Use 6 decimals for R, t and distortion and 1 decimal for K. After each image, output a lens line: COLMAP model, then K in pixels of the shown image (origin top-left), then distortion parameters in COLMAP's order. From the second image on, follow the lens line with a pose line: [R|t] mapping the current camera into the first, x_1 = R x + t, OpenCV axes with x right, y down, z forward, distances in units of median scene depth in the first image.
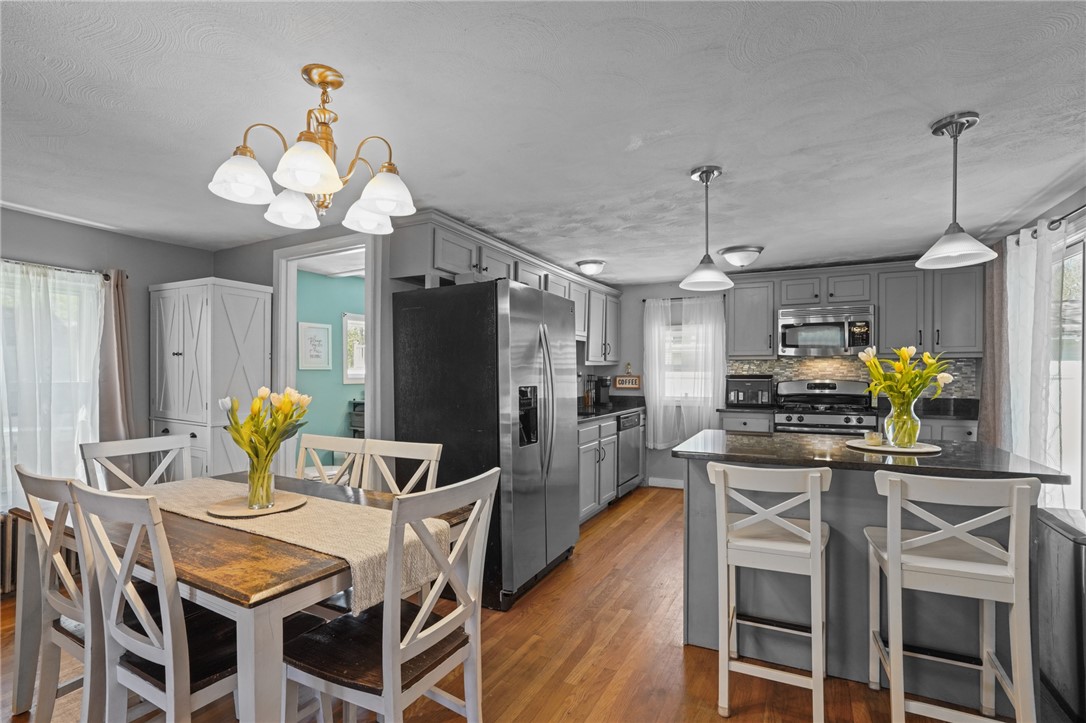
lens RADIAL K [[502.2, 0, 547.8], [0, 502.2, 368.4], [0, 0, 1]] dist [-0.031717, 0.008512]
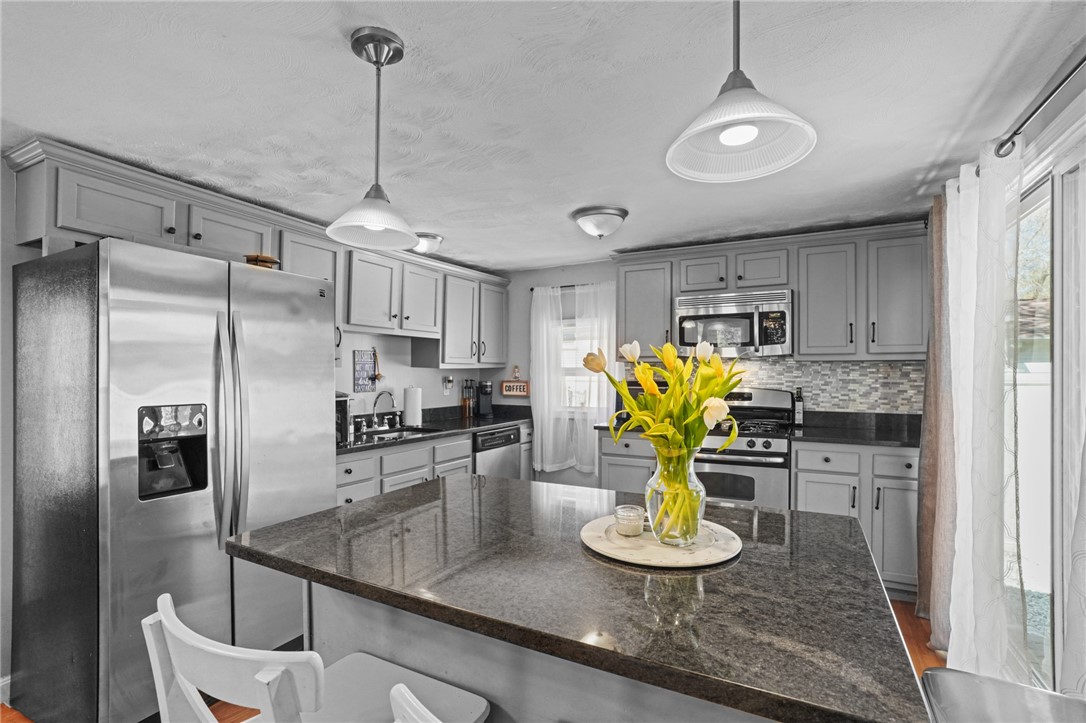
lens RADIAL K [[502.2, 0, 545.5], [0, 502.2, 366.4], [0, 0, 1]] dist [-0.031717, 0.008512]
pose [[0.999825, 0.001802, -0.018641, 0.285756], [-0.001876, 0.999990, -0.003967, -0.007689], [0.018633, 0.004001, 0.999818, 0.226756]]
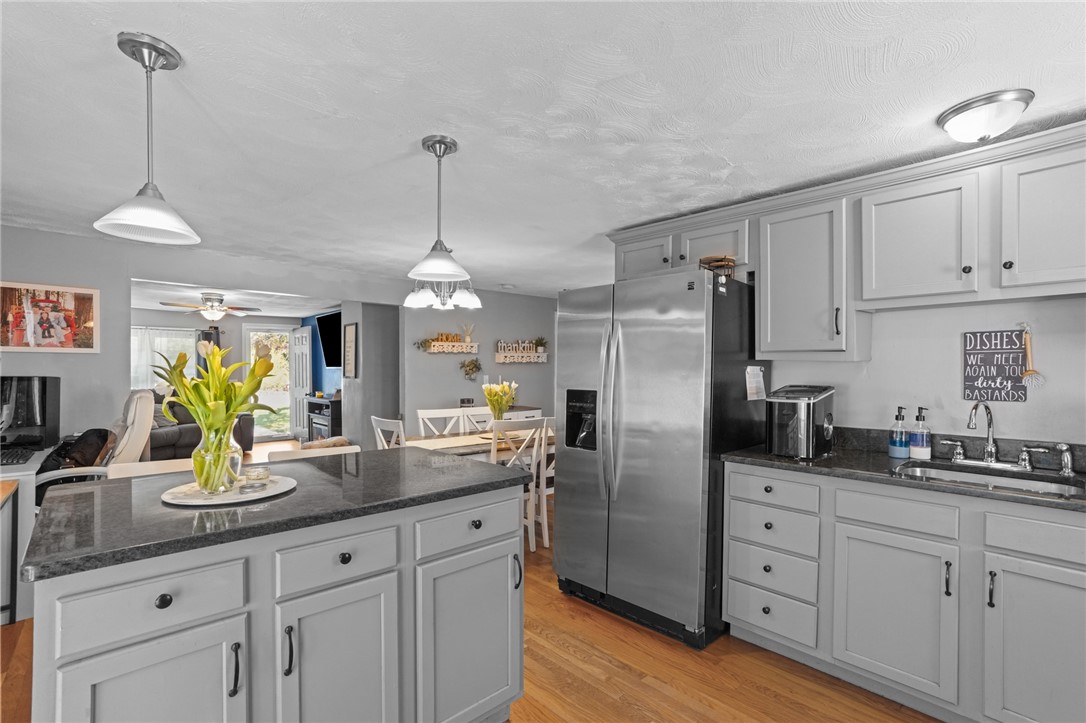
lens RADIAL K [[502.2, 0, 527.7], [0, 502.2, 373.9], [0, 0, 1]] dist [-0.031717, 0.008512]
pose [[-0.361489, 0.006431, -0.932354, 0.670010], [0.002879, 0.999979, 0.005781, 0.003137], [0.932372, -0.000595, -0.361500, 0.938310]]
